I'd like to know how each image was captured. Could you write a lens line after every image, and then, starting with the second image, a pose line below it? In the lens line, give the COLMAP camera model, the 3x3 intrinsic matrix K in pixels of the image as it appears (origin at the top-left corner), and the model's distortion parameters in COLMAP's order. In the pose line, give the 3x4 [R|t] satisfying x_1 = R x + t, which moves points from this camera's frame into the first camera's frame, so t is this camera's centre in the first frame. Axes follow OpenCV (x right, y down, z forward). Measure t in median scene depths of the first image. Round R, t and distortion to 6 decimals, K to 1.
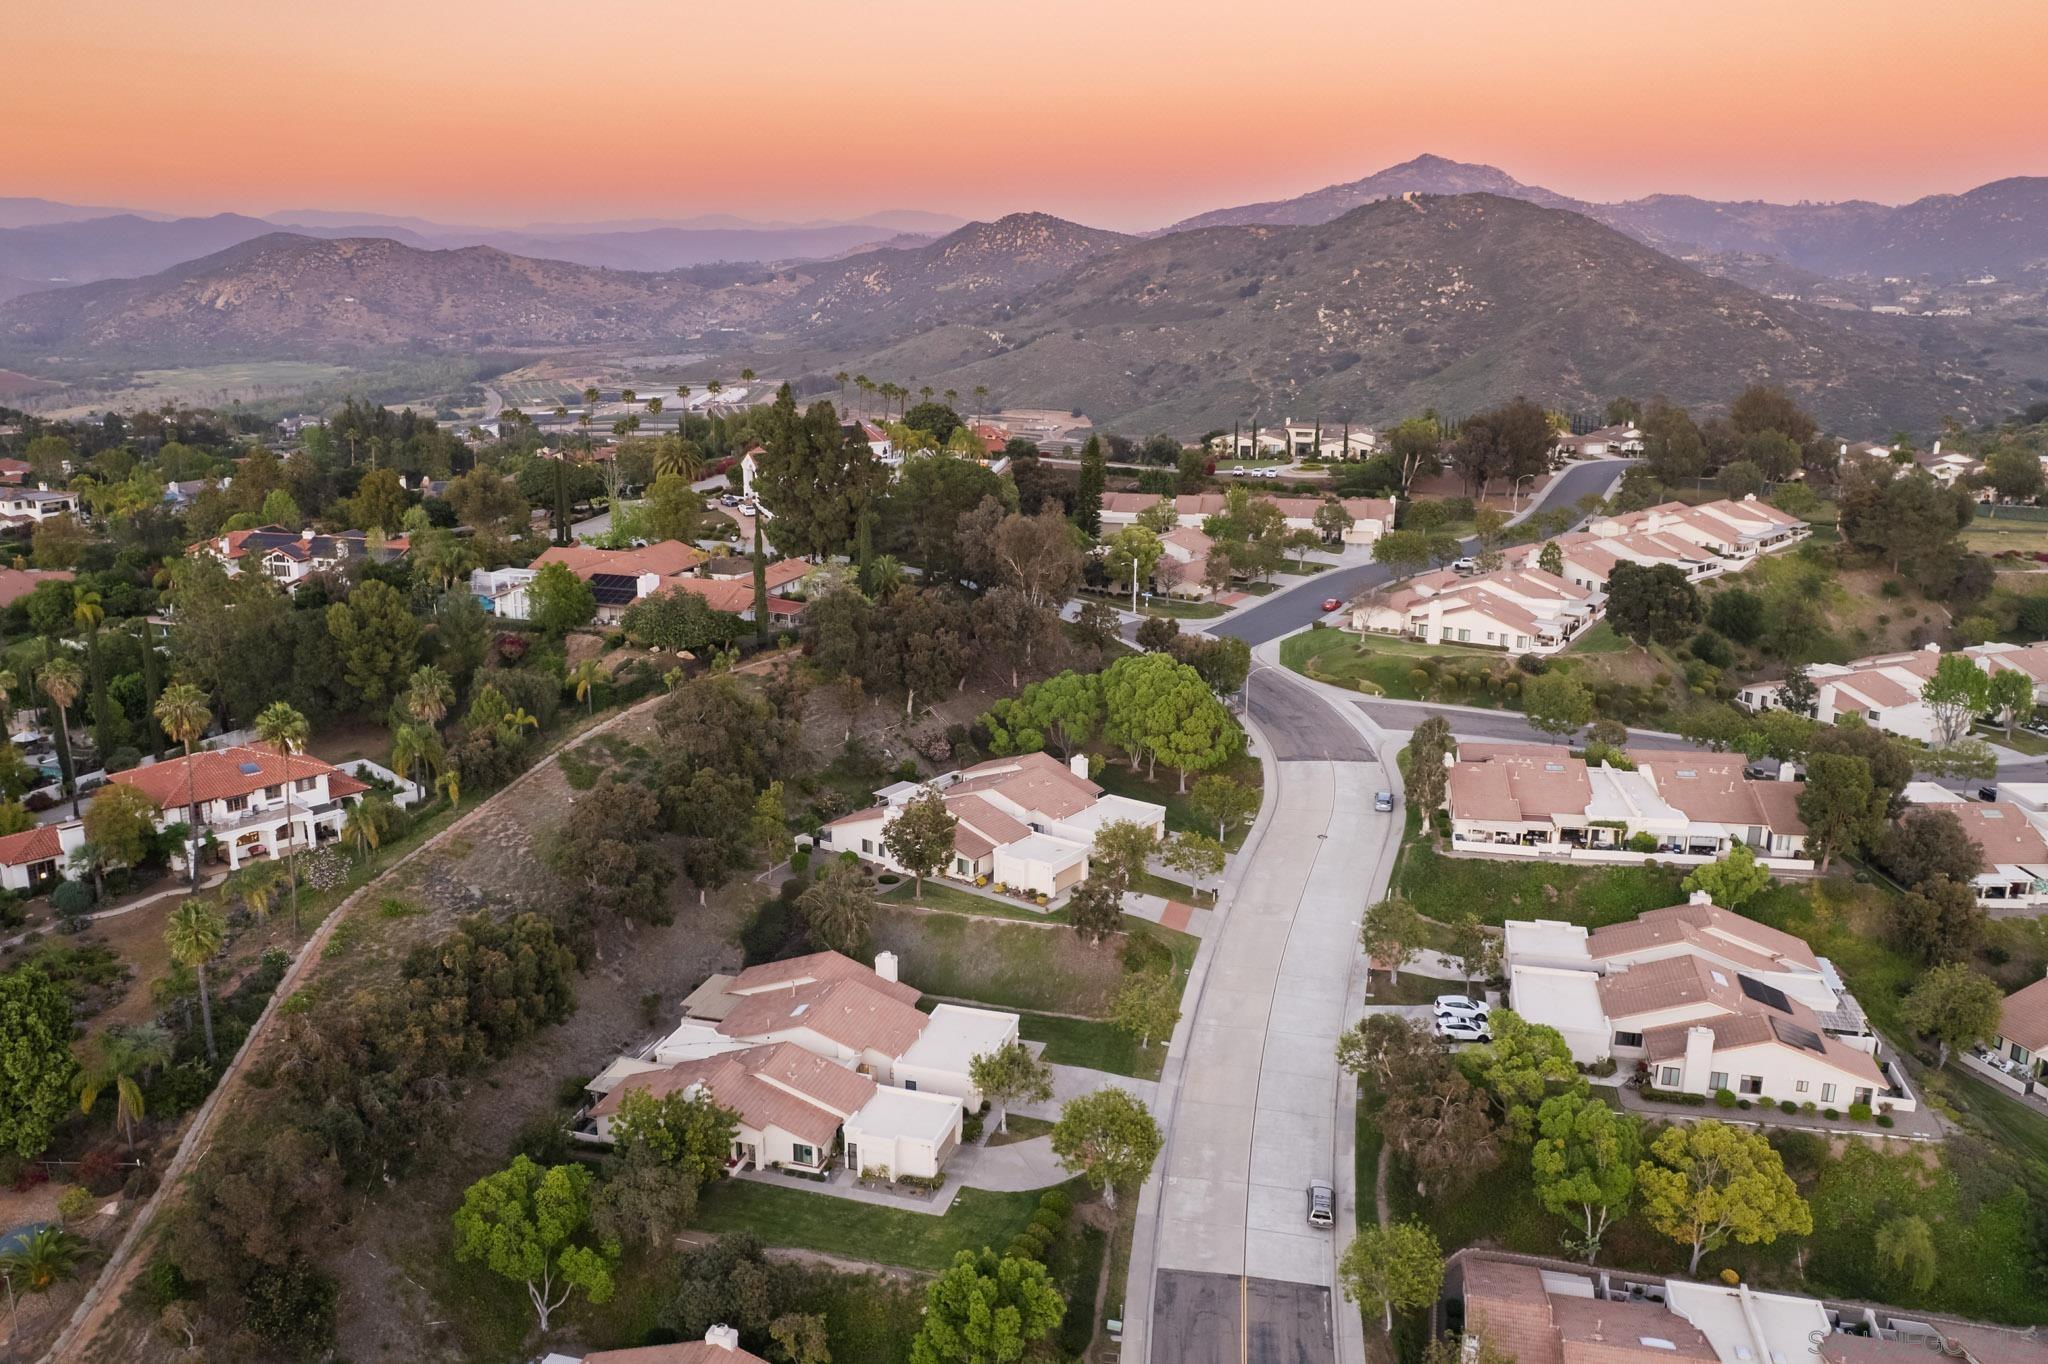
lens RADIAL K [[1518.7, 0, 1028.7], [0, 1518.7, 699.0], [0, 0, 1]] dist [-0.052857, 0.012418]
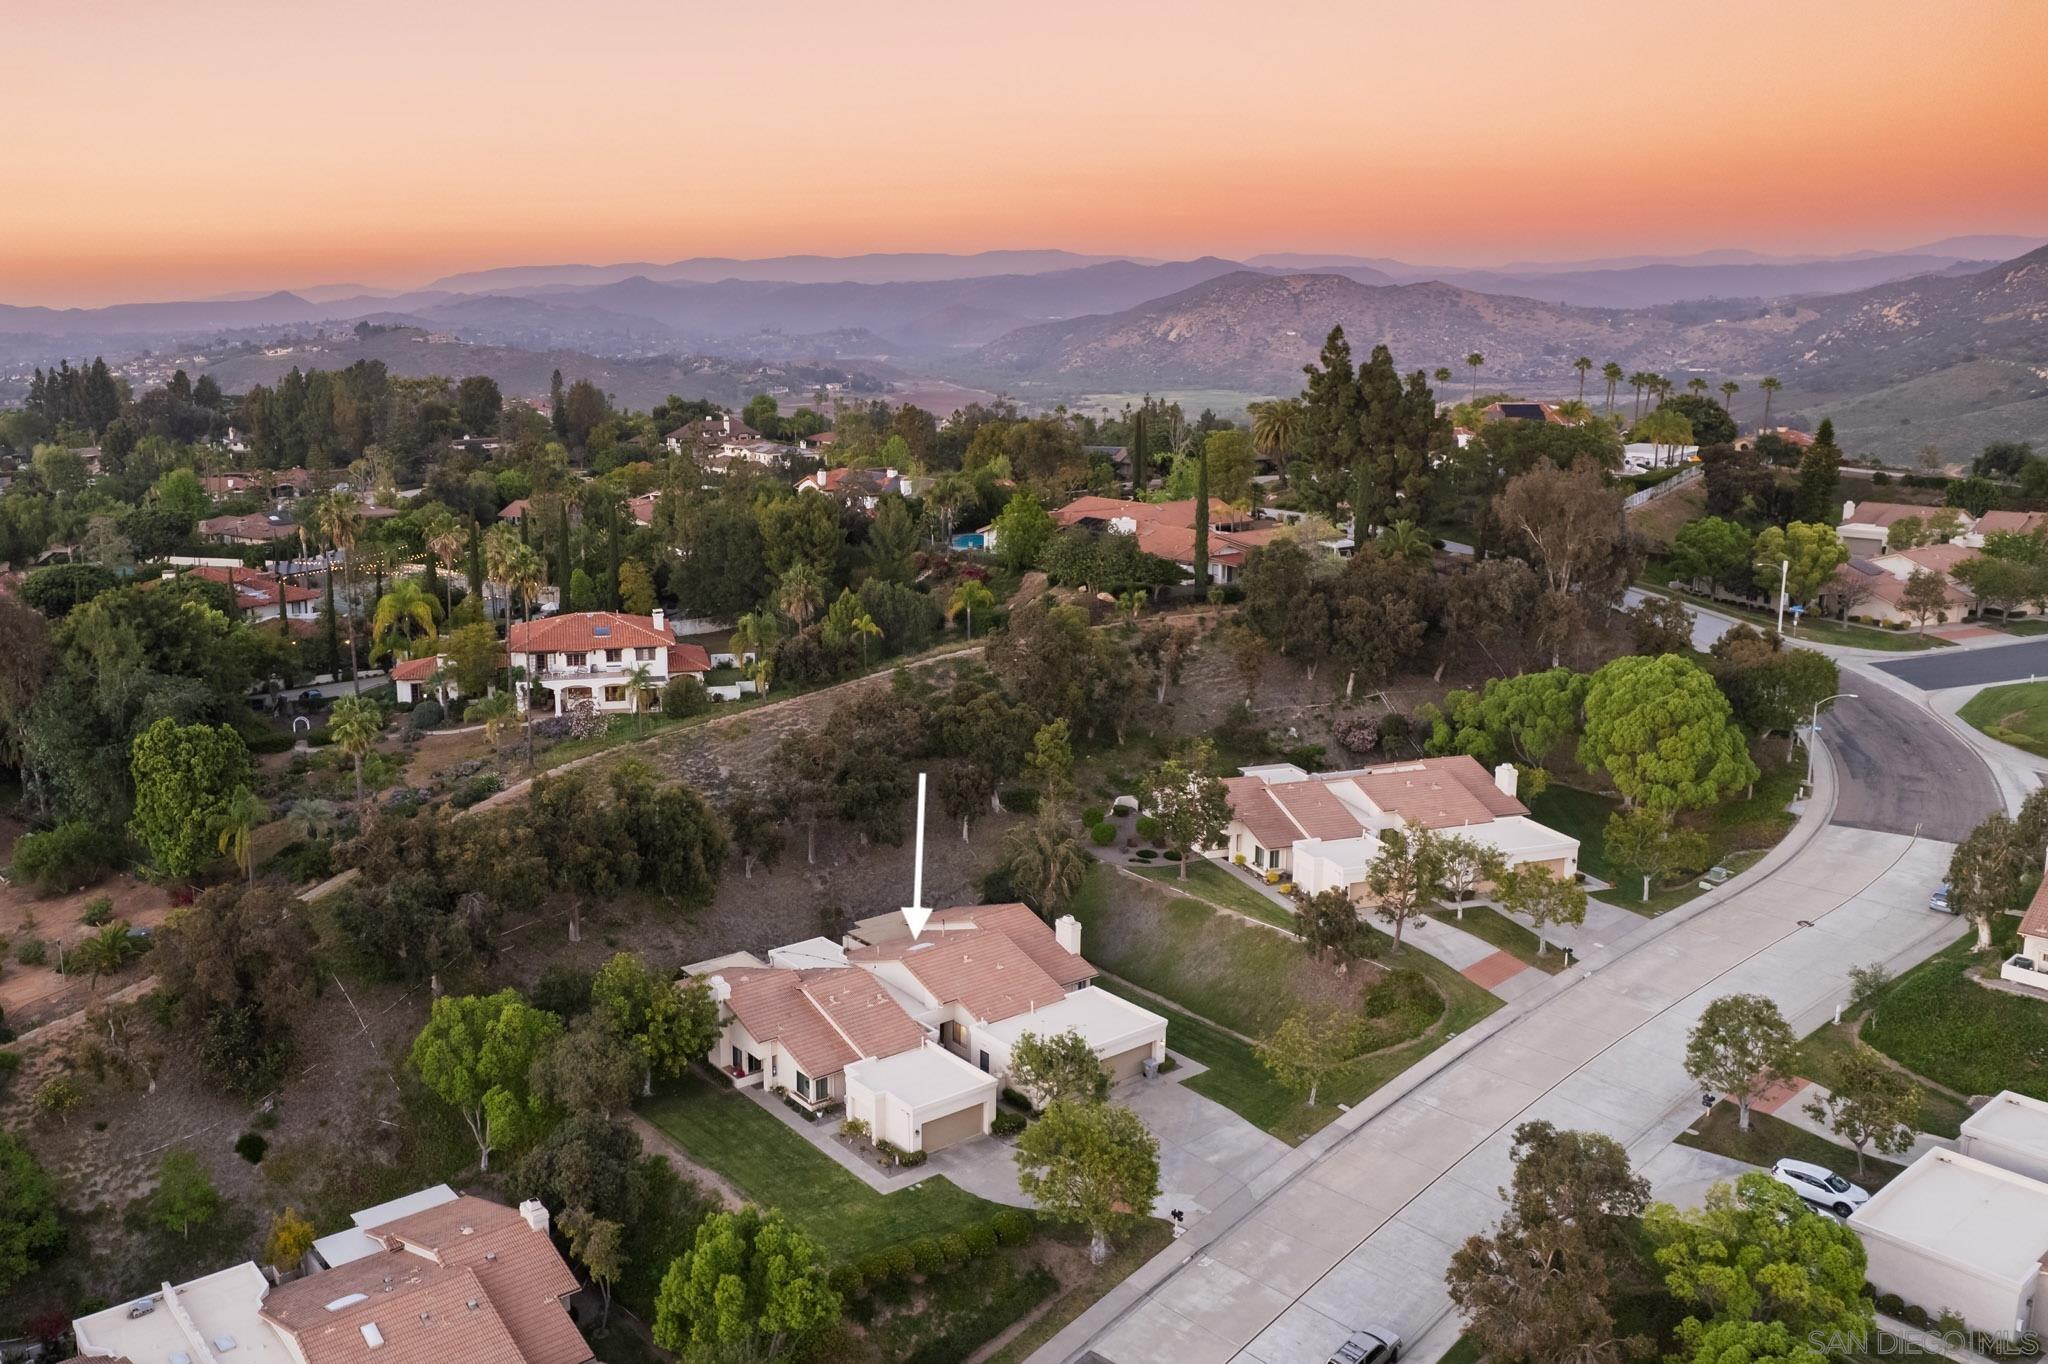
lens RADIAL K [[1586.1, 0, 1014.1], [0, 1586.1, 667.6], [0, 0, 1]] dist [-0.044225, 0.026316]
pose [[0.799796, 0.104235, -0.591152, 0.294323], [-0.143005, 0.989540, -0.018997, 0.038340], [0.582988, 0.099732, 0.806336, 0.192533]]
